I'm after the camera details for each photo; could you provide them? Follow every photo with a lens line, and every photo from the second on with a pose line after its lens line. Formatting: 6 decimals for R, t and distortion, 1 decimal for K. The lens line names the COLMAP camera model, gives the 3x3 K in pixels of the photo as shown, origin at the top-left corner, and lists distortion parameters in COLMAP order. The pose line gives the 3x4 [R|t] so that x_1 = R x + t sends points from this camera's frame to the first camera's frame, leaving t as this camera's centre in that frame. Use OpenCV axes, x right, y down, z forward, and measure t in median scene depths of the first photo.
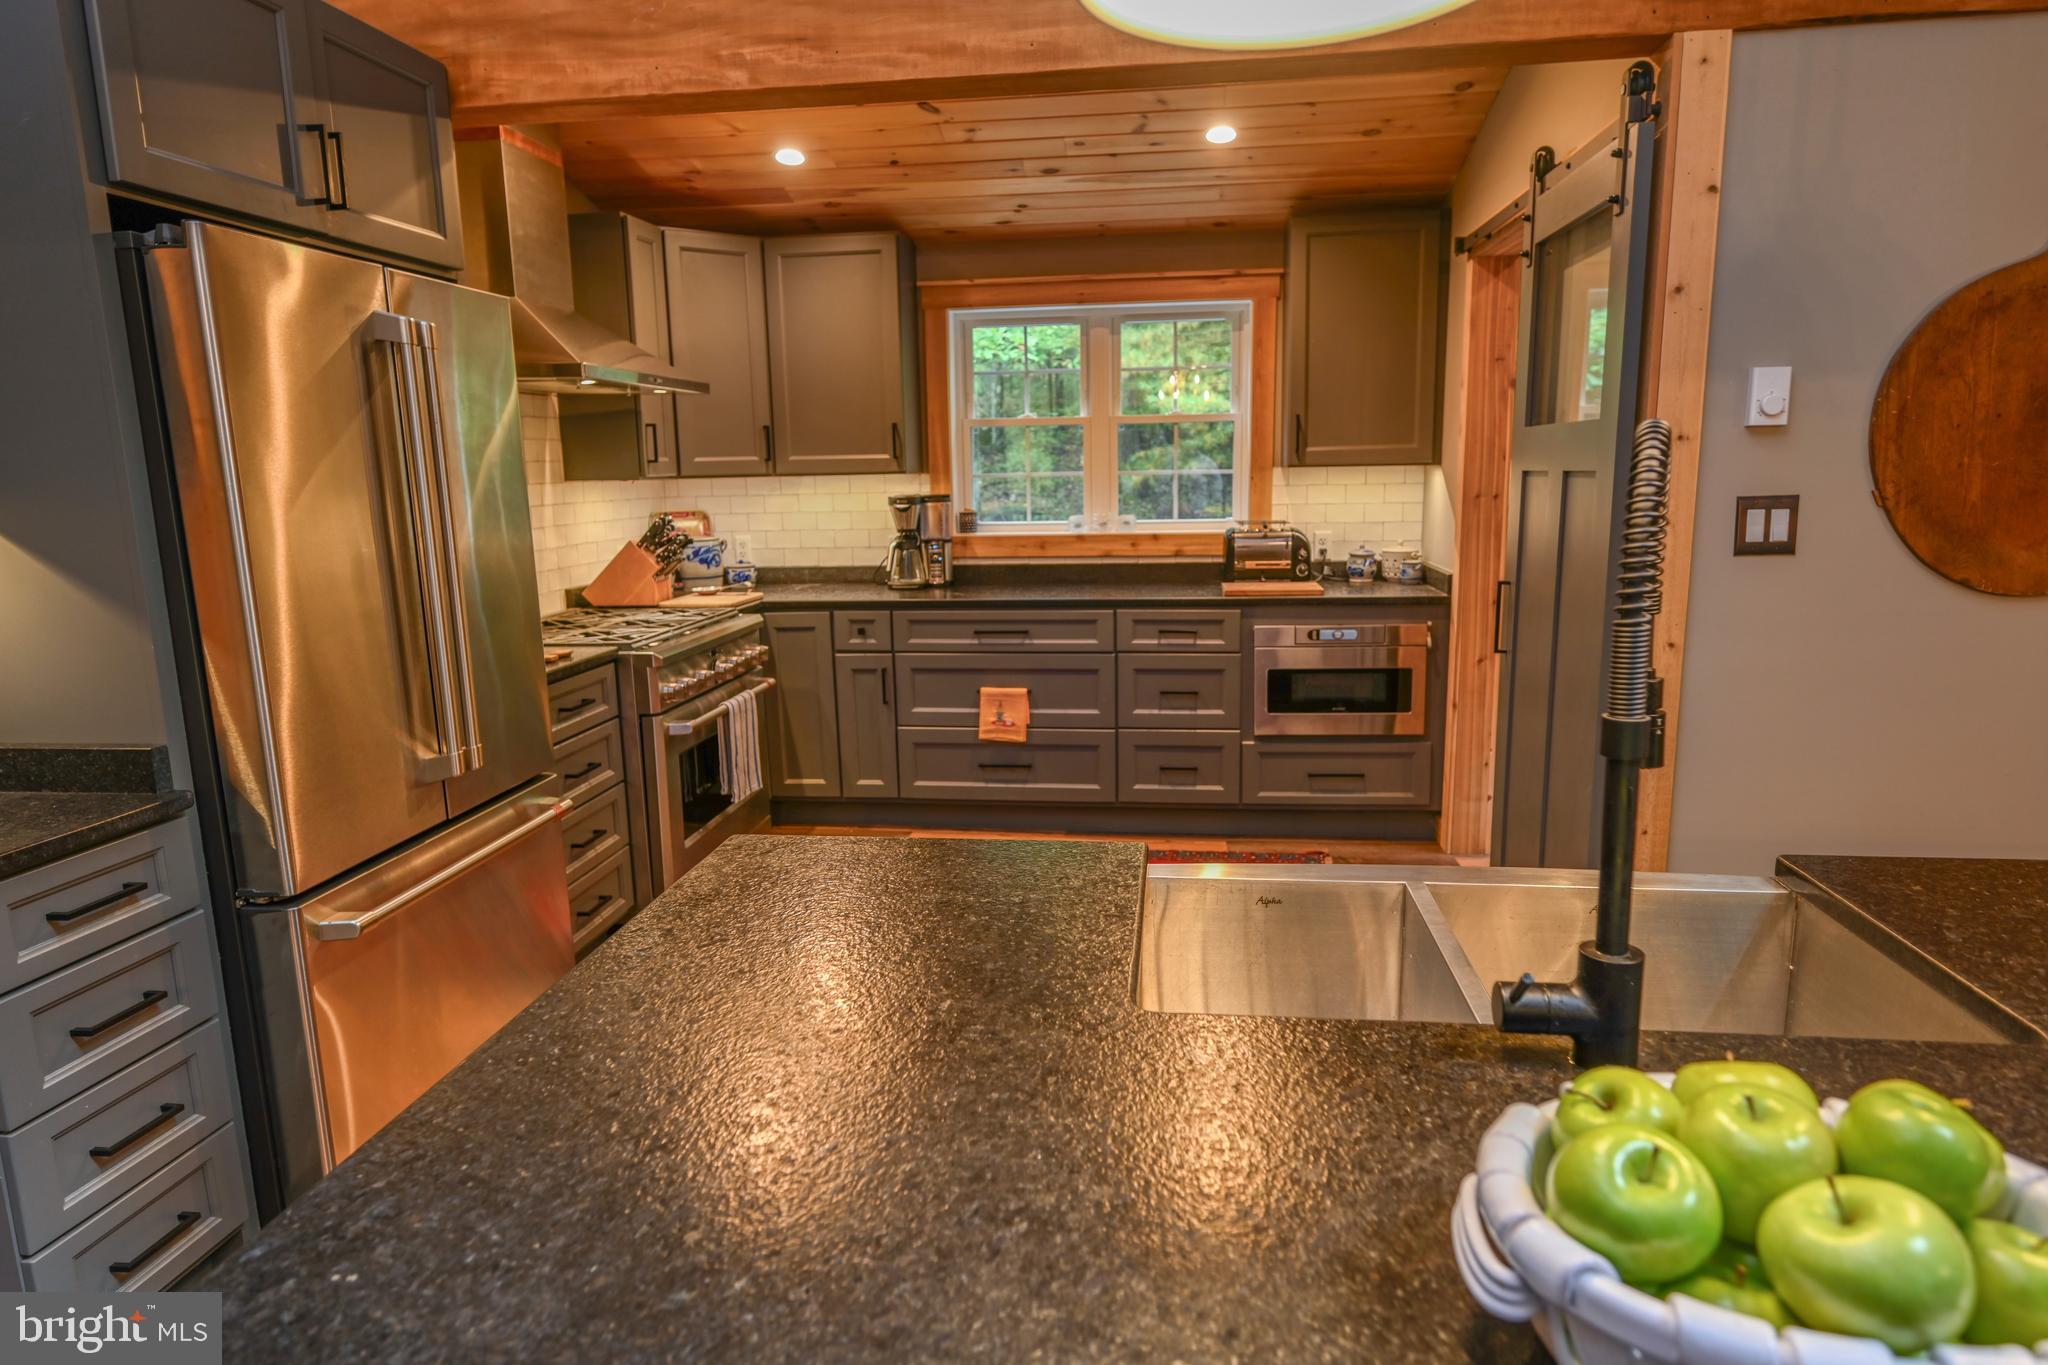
lens RADIAL K [[1220.0, 0, 1024.0], [0, 1220.0, 682.5], [0, 0, 1]] dist [-0.001157, -0.000580]
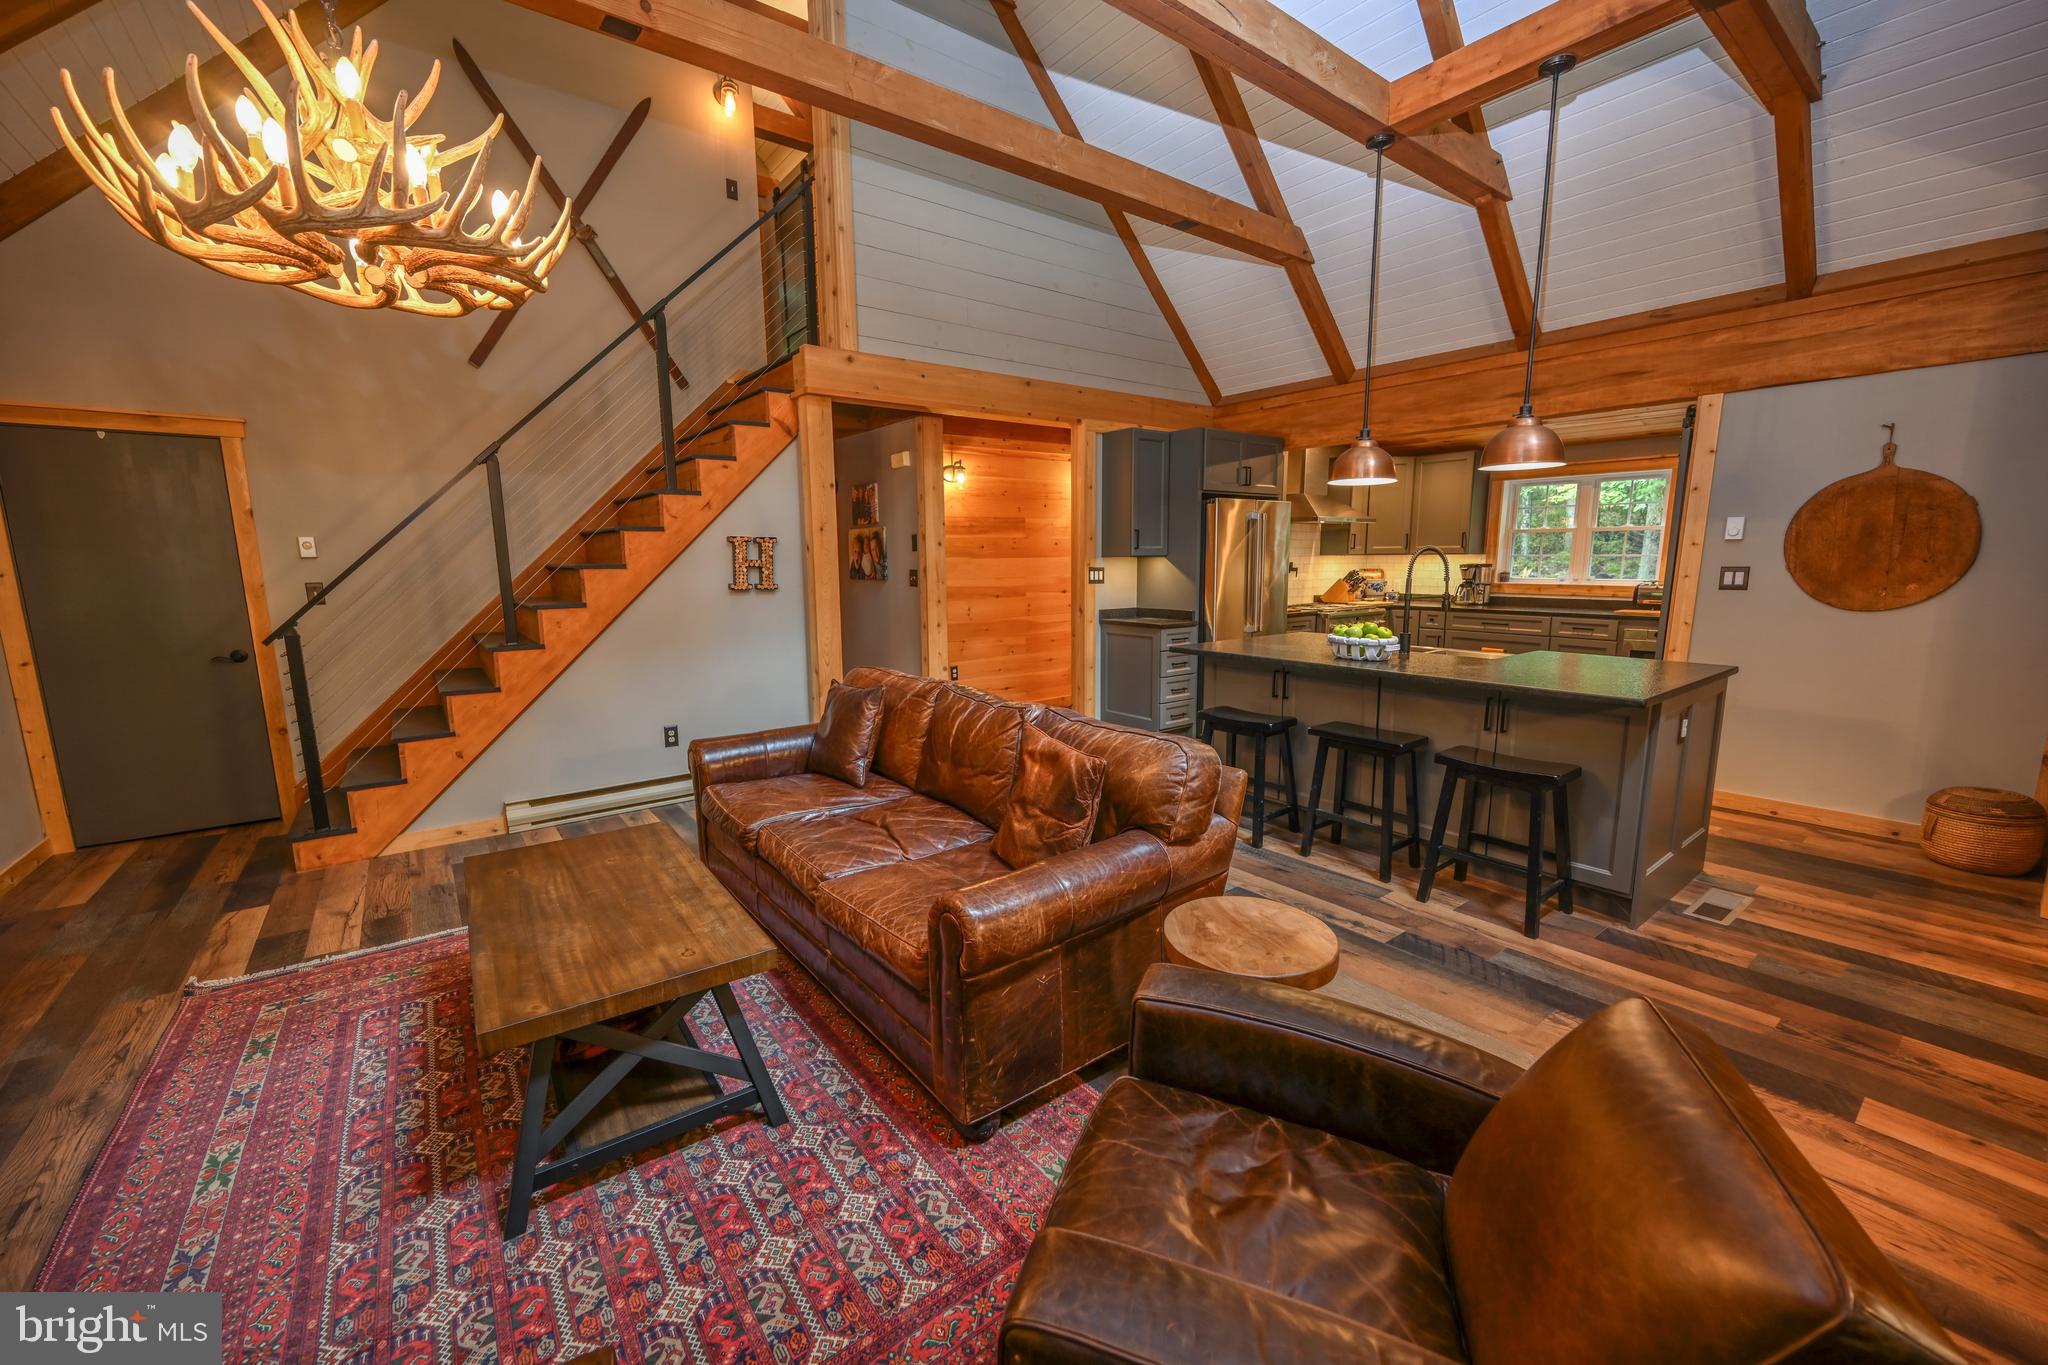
lens RADIAL K [[803.9, 0, 1024.0], [0, 803.9, 682.5], [0, 0, 1]] dist [0.000897, -0.000145]
pose [[0.704230, 0.125290, -0.698830, 0.428531], [-0.131322, 0.990308, 0.045211, 0.115769], [0.697721, 0.059933, 0.713858, -0.688597]]
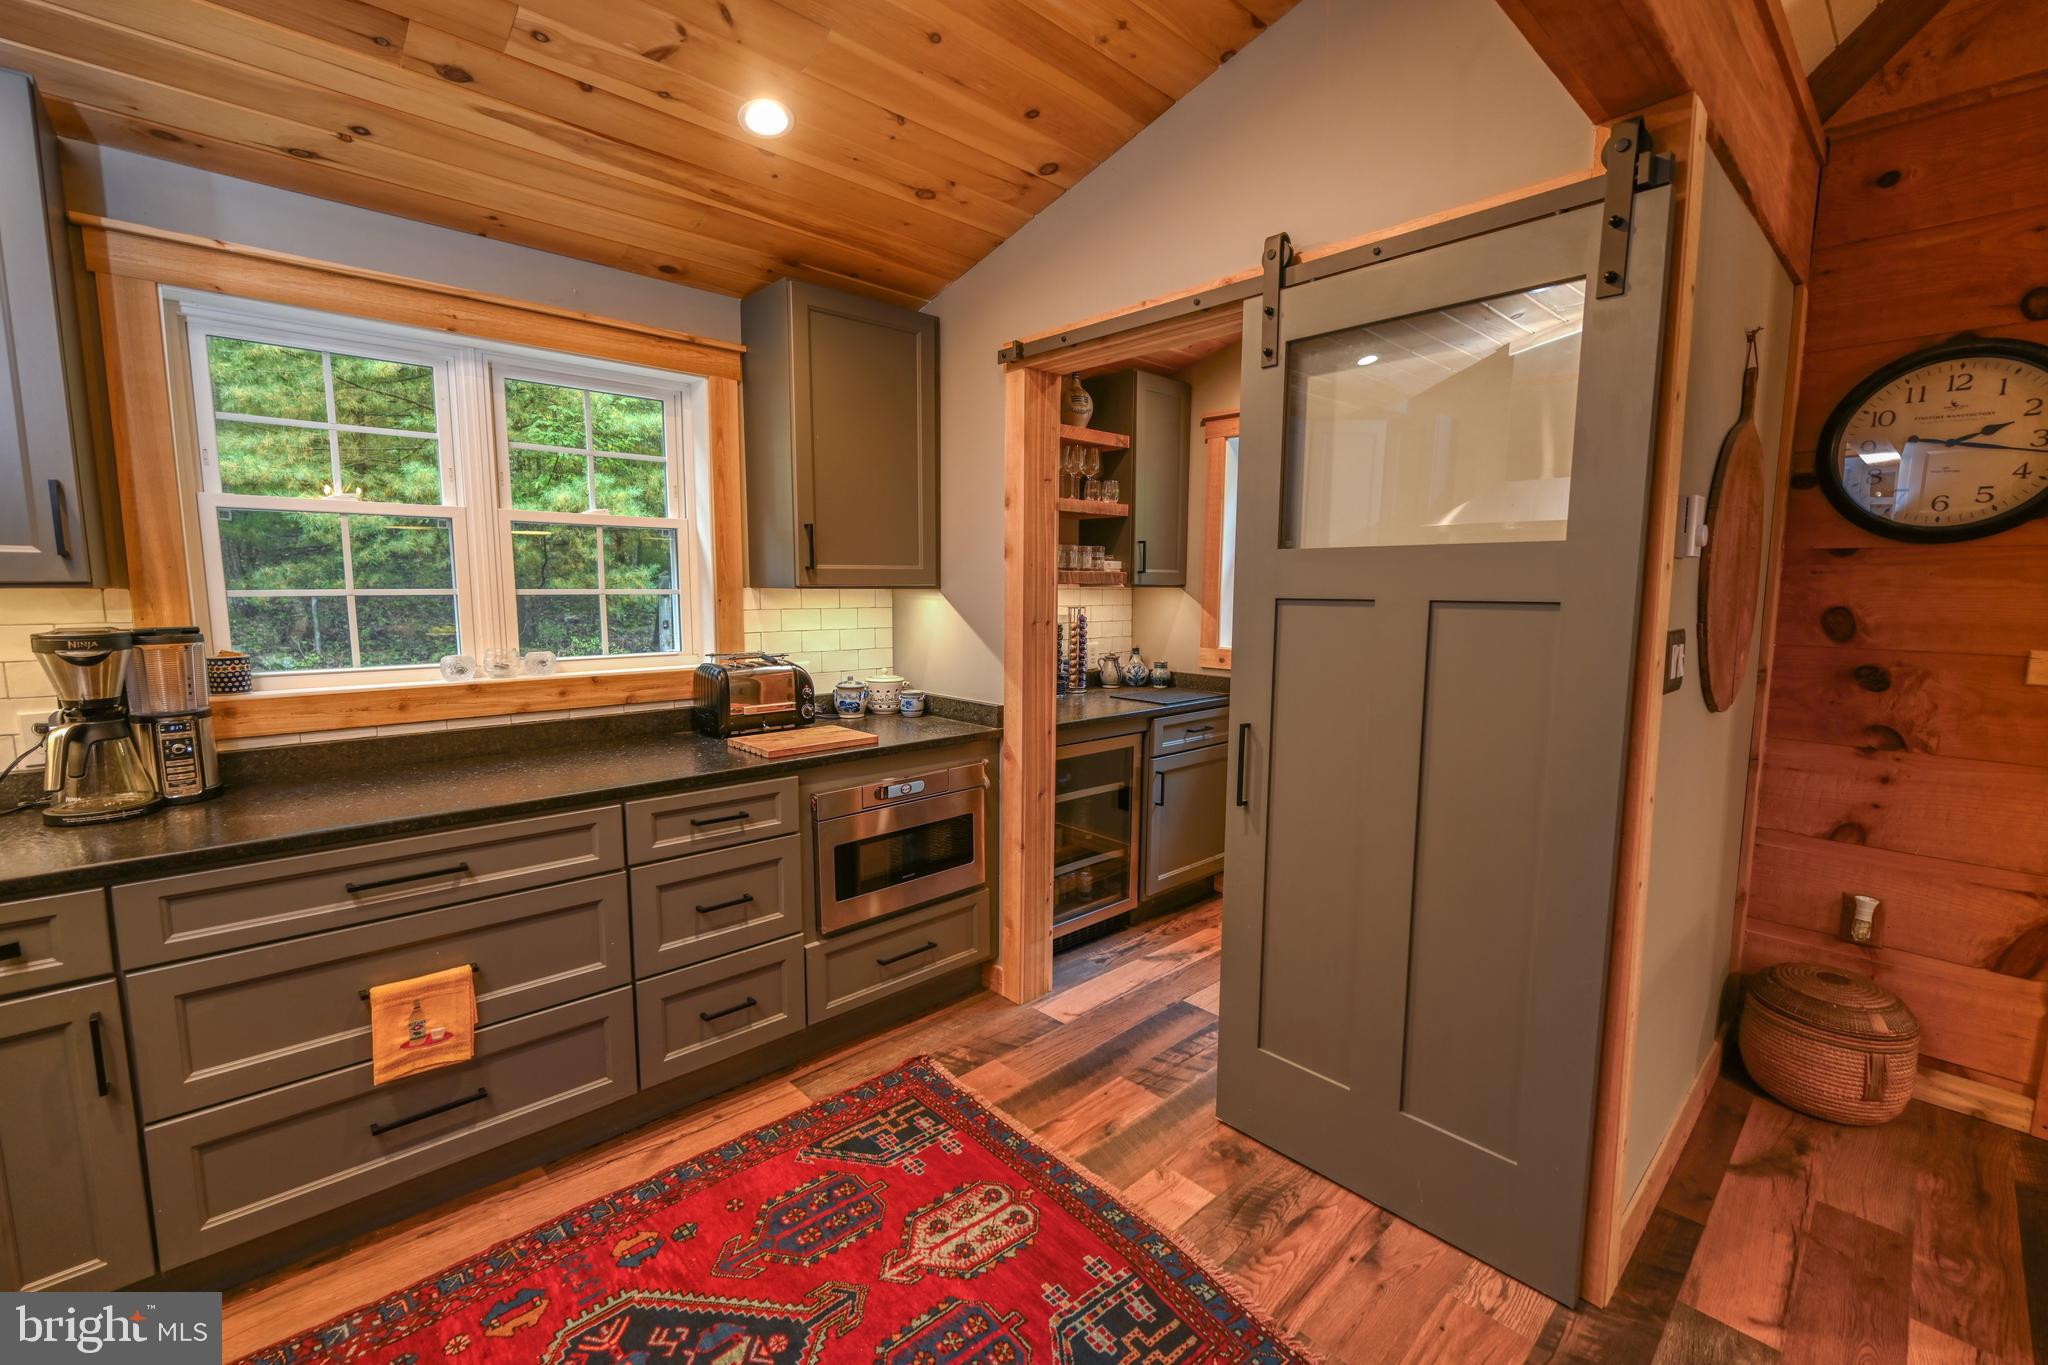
lens RADIAL K [[861.0, 0, 1021.0], [0, 861.0, 686.3], [0, 0, 1]] dist [-0.000132, 0.000111]
pose [[0.641512, -0.069570, 0.763951, -0.131895], [0.116613, 0.993149, -0.007481, -0.091953], [-0.758197, 0.093885, 0.645230, 0.534875]]
